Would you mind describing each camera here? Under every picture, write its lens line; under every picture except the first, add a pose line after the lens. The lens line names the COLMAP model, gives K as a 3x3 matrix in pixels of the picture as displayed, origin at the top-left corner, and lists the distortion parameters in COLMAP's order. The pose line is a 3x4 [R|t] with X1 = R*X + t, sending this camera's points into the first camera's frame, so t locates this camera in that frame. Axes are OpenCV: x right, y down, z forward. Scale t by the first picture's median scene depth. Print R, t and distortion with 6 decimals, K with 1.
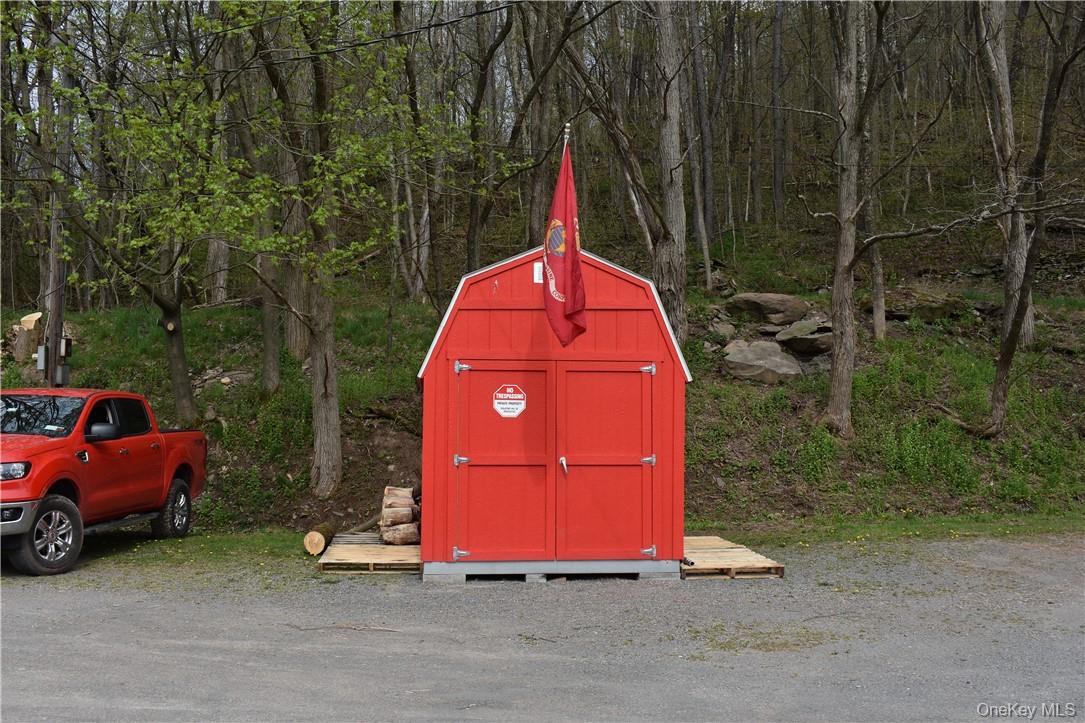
lens RADIAL K [[1085.5, 0, 542.9], [0, 1085.5, 361.5], [0, 0, 1]] dist [-0.069346, 0.000000]
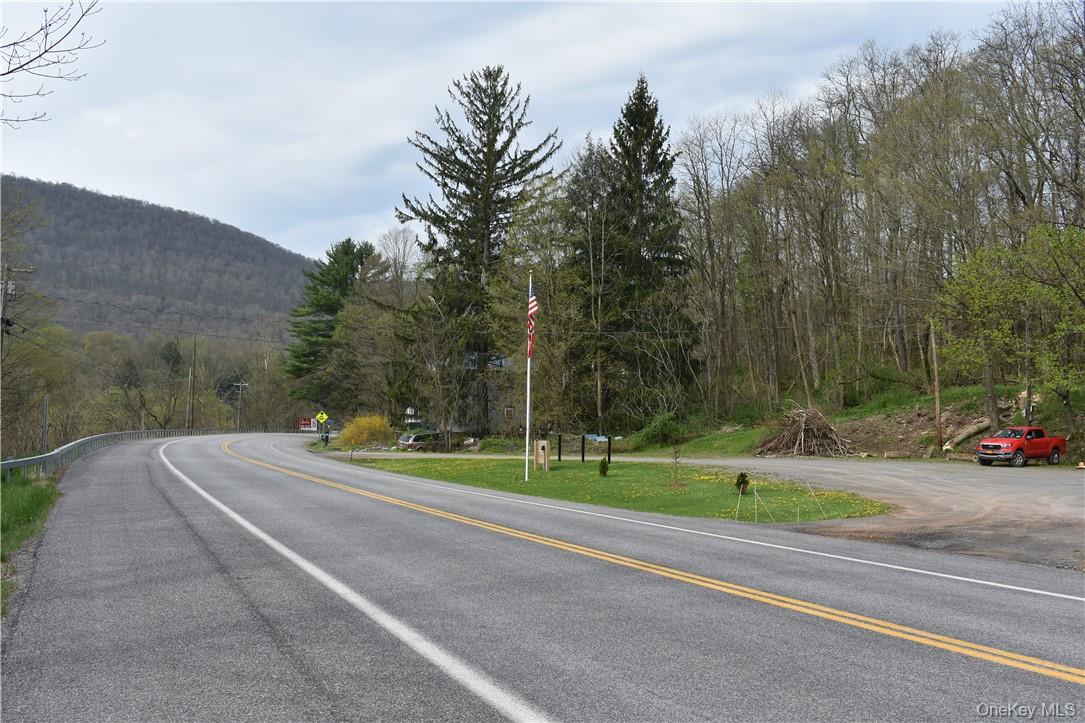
lens RADIAL K [[1085.5, 0, 541.5], [0, 1085.5, 360.8], [0, 0, 1]] dist [-0.069346, 0.000000]
pose [[0.614864, -0.047911, -0.787176, 1.697161], [0.044821, 0.998663, -0.025773, -0.209298], [0.787358, -0.019435, 0.616189, -3.039933]]
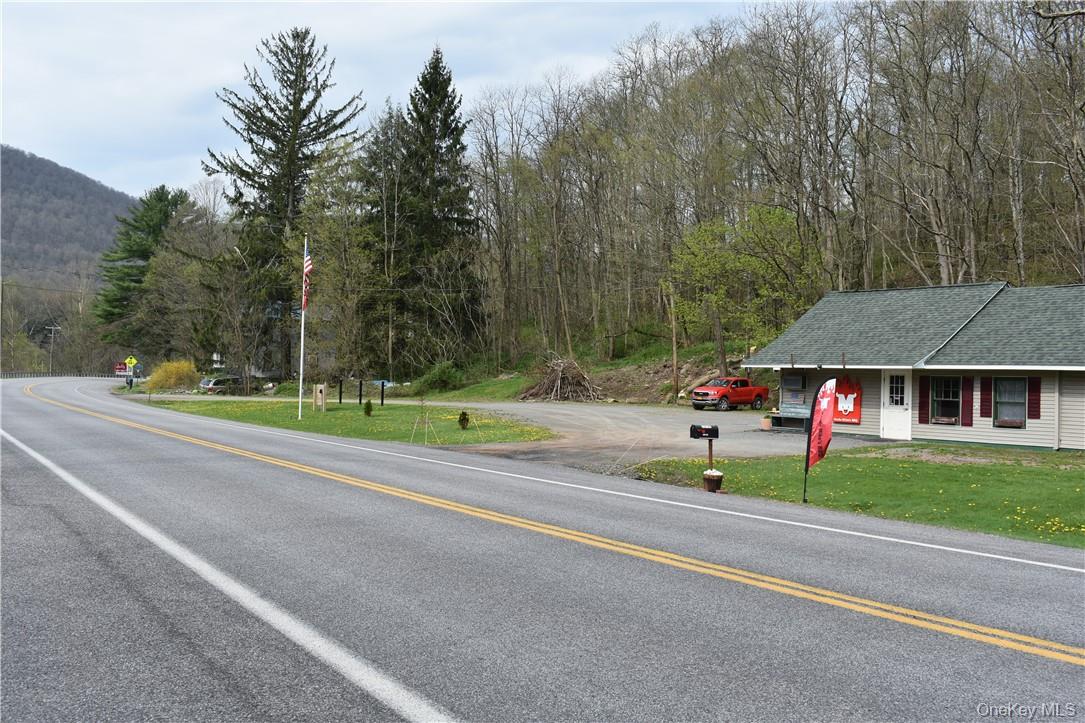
lens RADIAL K [[1085.5, 0, 542.8], [0, 1085.5, 357.3], [0, 0, 1]] dist [-0.069346, 0.000000]
pose [[0.727968, -0.004199, -0.685598, 2.337619], [0.028423, 0.999306, 0.024060, -0.211601], [0.685021, -0.037001, 0.727583, -3.205657]]
